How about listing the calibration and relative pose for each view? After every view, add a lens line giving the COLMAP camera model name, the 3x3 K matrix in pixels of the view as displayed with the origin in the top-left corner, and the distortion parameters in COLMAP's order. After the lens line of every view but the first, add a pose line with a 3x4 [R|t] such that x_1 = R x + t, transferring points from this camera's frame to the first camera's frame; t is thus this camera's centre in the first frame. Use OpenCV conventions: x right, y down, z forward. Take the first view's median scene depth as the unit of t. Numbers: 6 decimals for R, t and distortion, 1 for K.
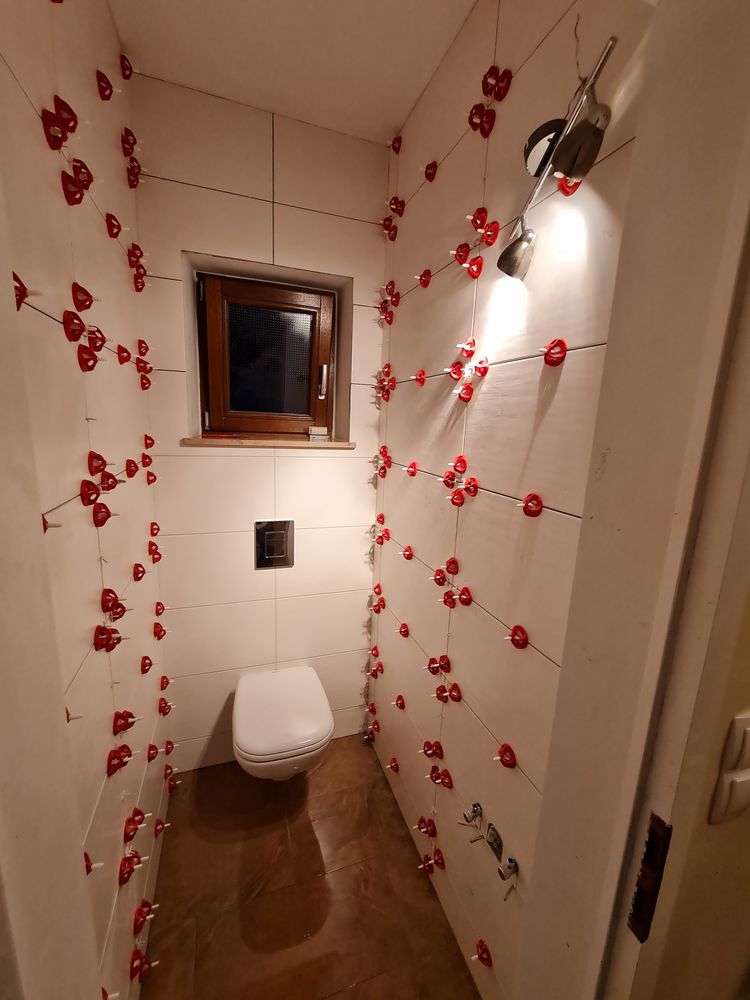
lens RADIAL K [[411.3, 0, 376.0], [0, 411.3, 501.0], [0, 0, 1]] dist [-0.006176, 0.000529]
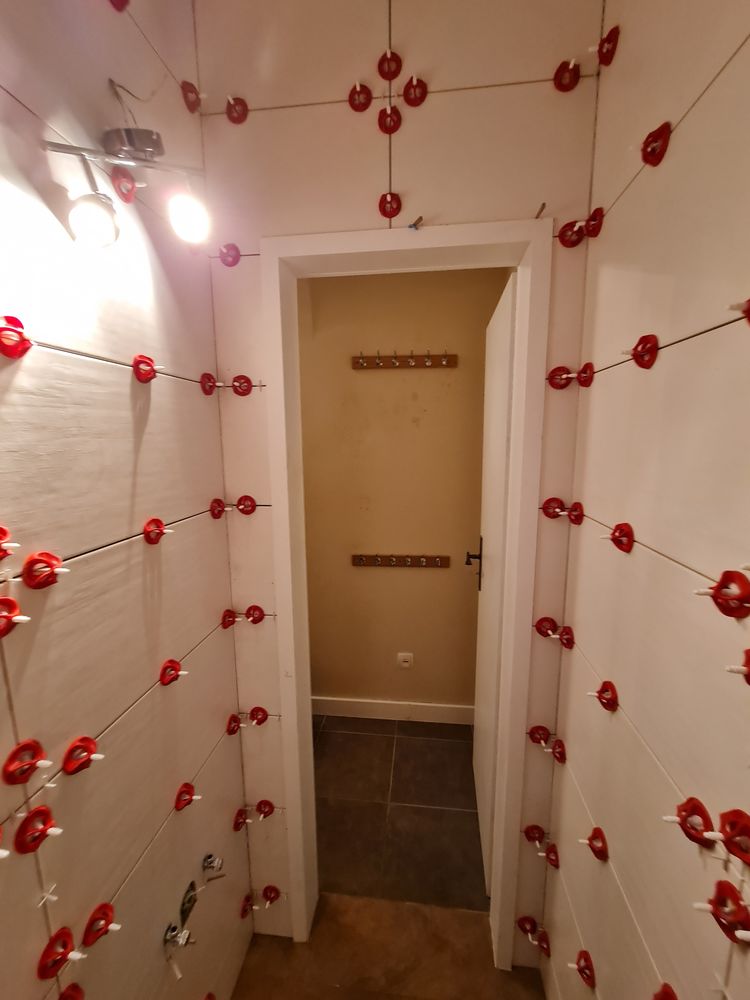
lens RADIAL K [[411.3, 0, 376.1], [0, 411.3, 502.4], [0, 0, 1]] dist [-0.006176, 0.000529]
pose [[-0.894933, -0.103577, 0.434012, -0.165538], [0.058724, 0.936883, 0.344678, -0.123040], [-0.442319, 0.333950, -0.832365, 0.555301]]
